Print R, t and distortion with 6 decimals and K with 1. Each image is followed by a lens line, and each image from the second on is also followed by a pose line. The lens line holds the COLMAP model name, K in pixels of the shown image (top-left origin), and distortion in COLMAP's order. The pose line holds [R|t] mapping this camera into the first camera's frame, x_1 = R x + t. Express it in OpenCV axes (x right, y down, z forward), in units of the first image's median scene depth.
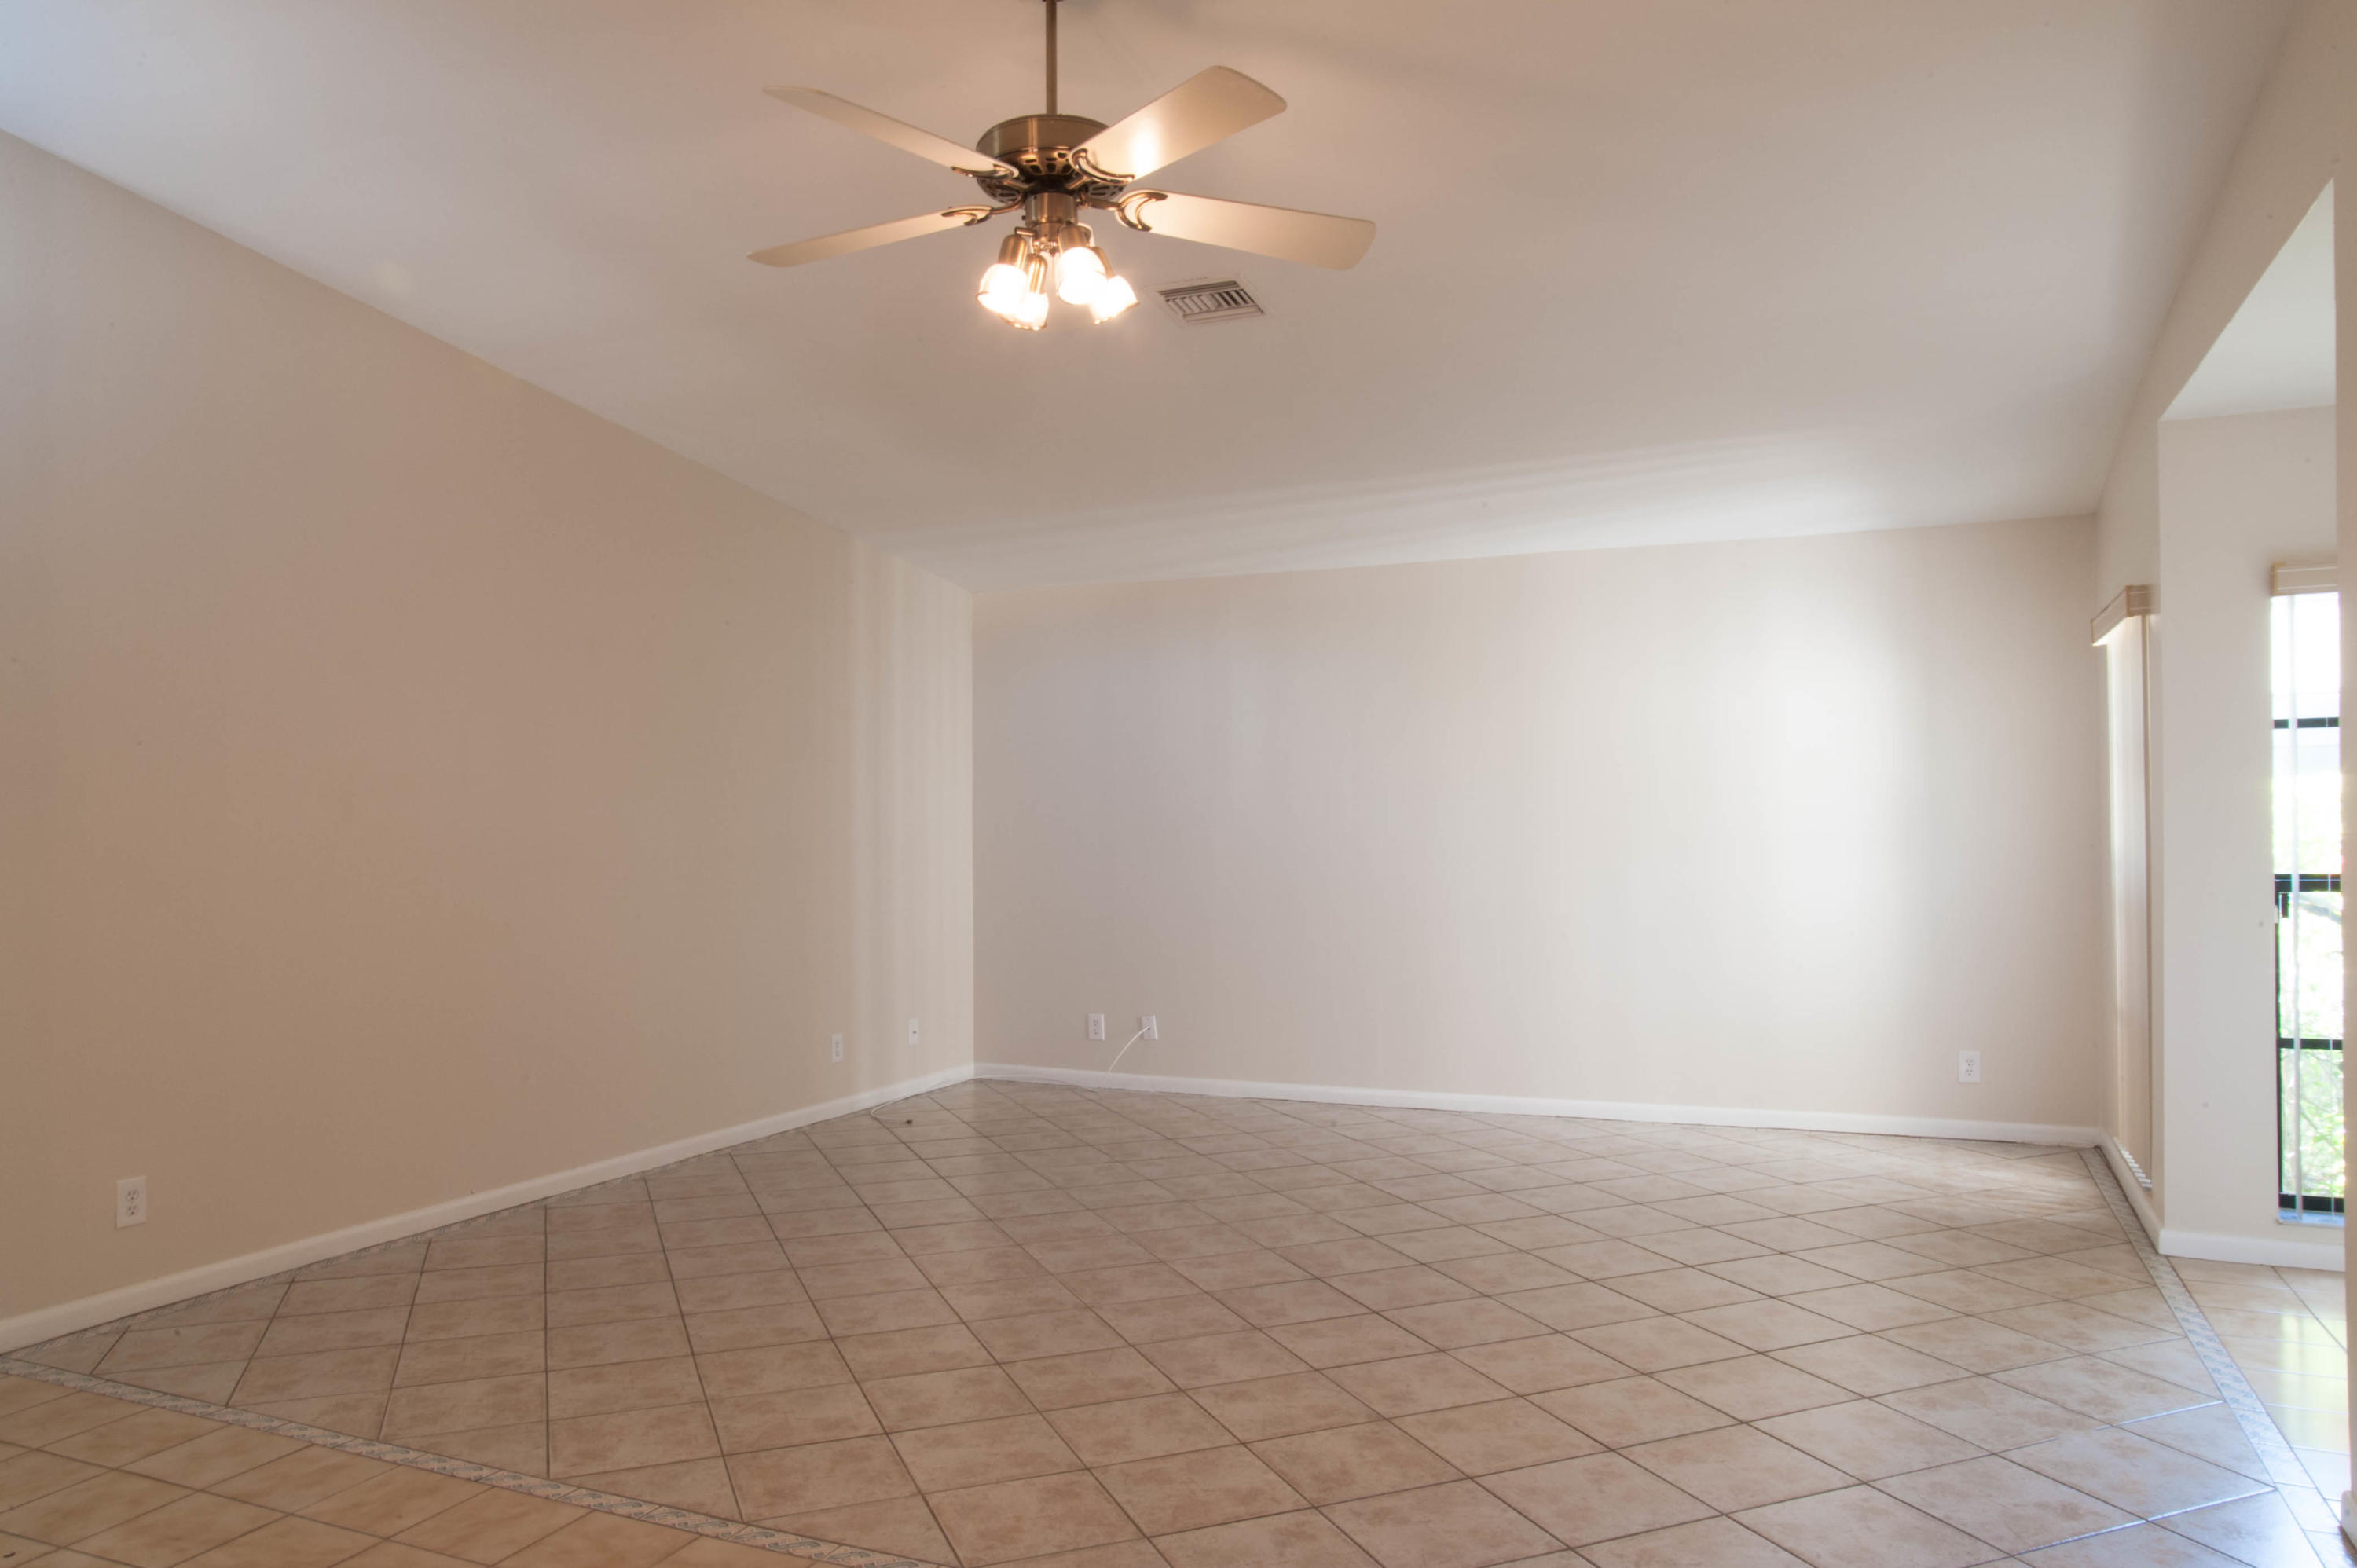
lens RADIAL K [[1646.1, 0, 1173.3], [0, 1646.1, 803.0], [0, 0, 1]] dist [-0.056387, 0.002458]
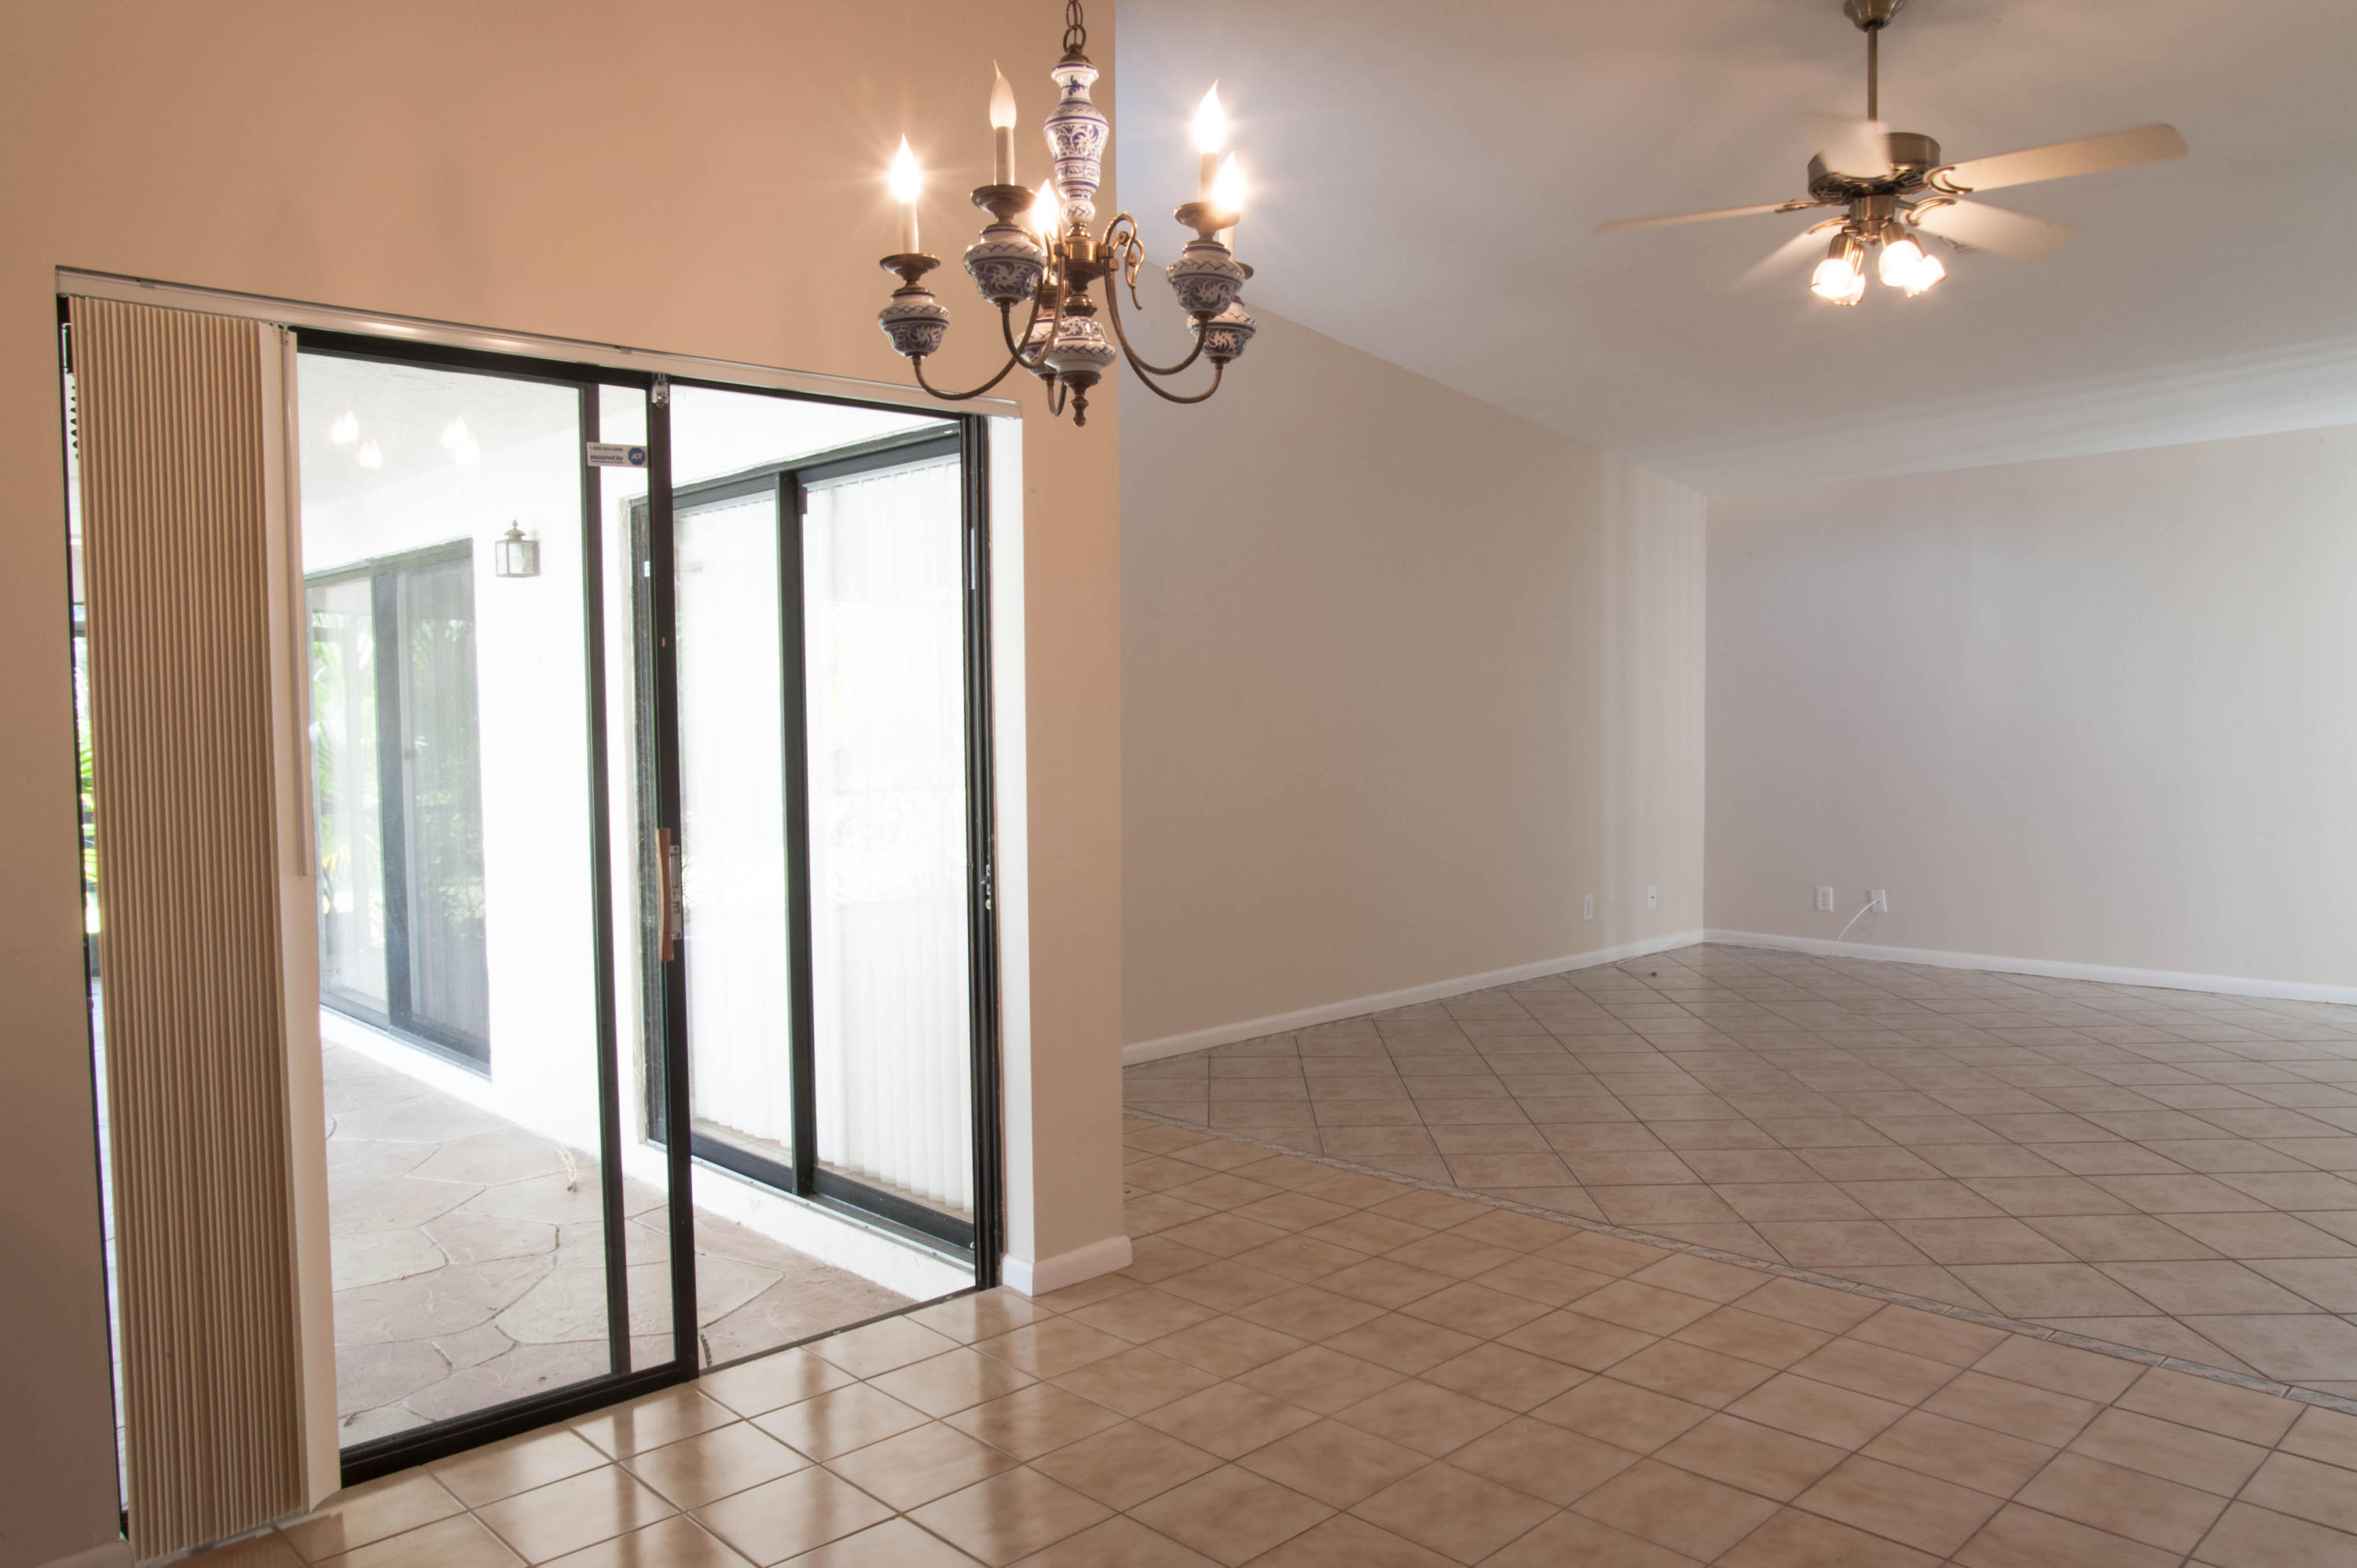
lens RADIAL K [[1652.9, 0, 1164.9], [0, 1652.9, 812.2], [0, 0, 1]] dist [-0.064076, 0.049255]
pose [[0.922827, 0.015774, -0.384891, -0.059238], [0.012252, 0.997454, 0.070253, -0.000222], [0.385019, -0.069547, 0.920284, -0.250738]]
